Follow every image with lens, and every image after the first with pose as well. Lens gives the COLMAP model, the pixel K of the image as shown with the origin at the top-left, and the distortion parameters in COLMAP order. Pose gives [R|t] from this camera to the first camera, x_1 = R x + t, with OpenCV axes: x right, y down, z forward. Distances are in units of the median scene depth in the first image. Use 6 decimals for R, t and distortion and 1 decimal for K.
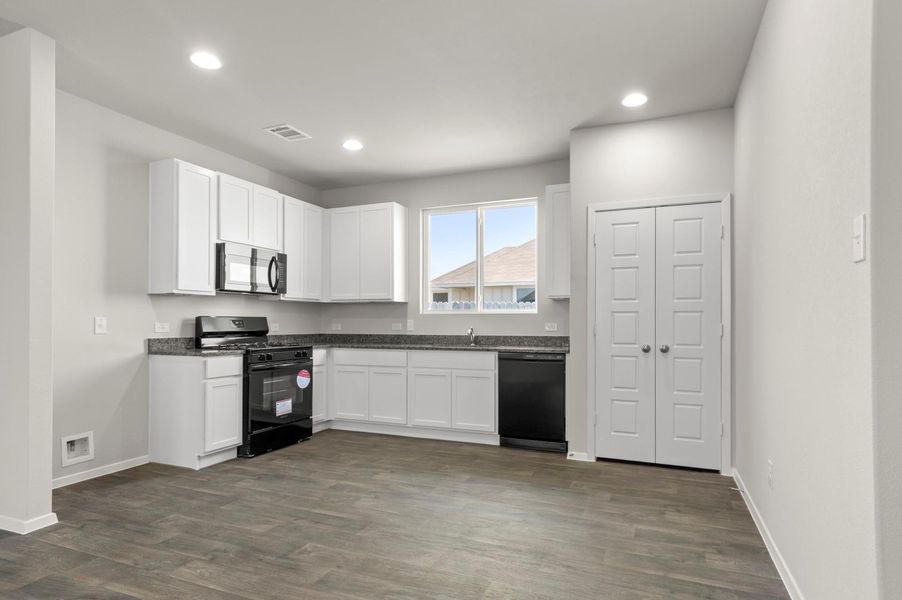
lens RADIAL K [[486.0, 0, 471.6], [0, 486.0, 320.7], [0, 0, 1]] dist [0.005588, -0.011435]
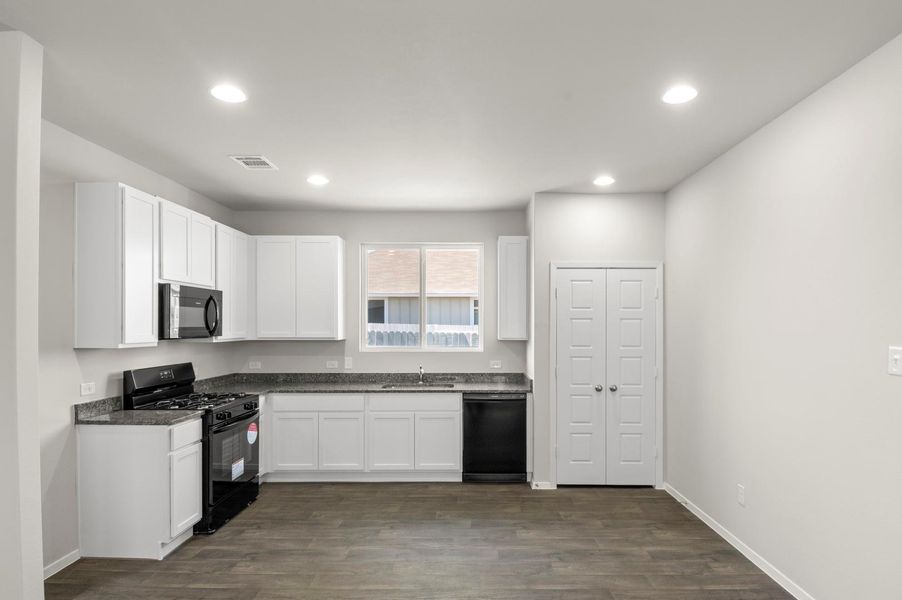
lens RADIAL K [[486.0, 0, 471.2], [0, 486.0, 325.8], [0, 0, 1]] dist [0.005588, -0.011435]
pose [[0.927664, -0.000220, 0.373415, -0.341612], [-0.002104, 0.999981, 0.005815, -0.093022], [-0.373409, -0.006180, 0.927646, 0.023167]]
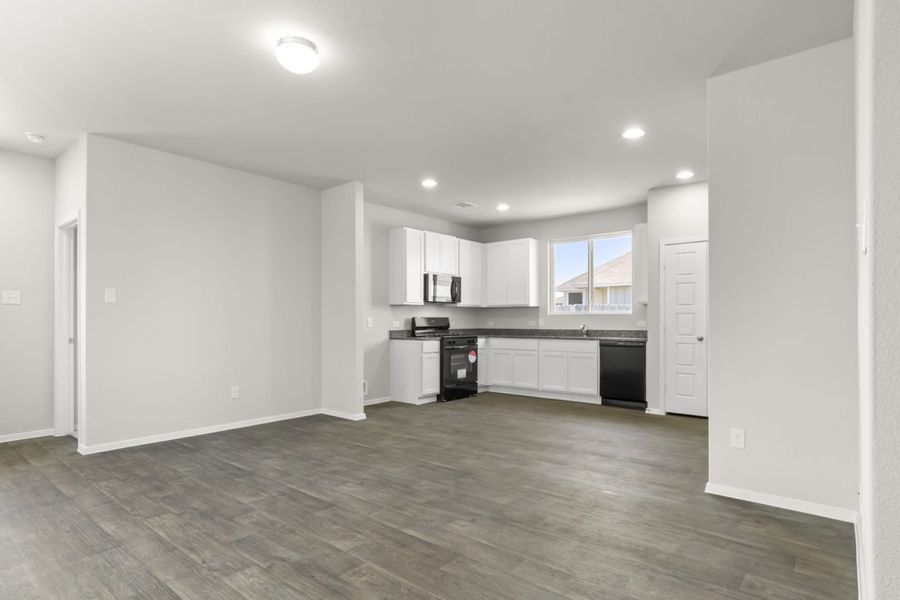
lens RADIAL K [[485.0, 0, 465.9], [0, 485.0, 320.5], [0, 0, 1]] dist [0.005588, -0.011435]
pose [[0.955731, -0.001873, -0.294237, 0.106984], [0.003441, 0.999982, 0.004813, -0.005958], [0.294223, -0.005612, 0.955720, -0.563517]]
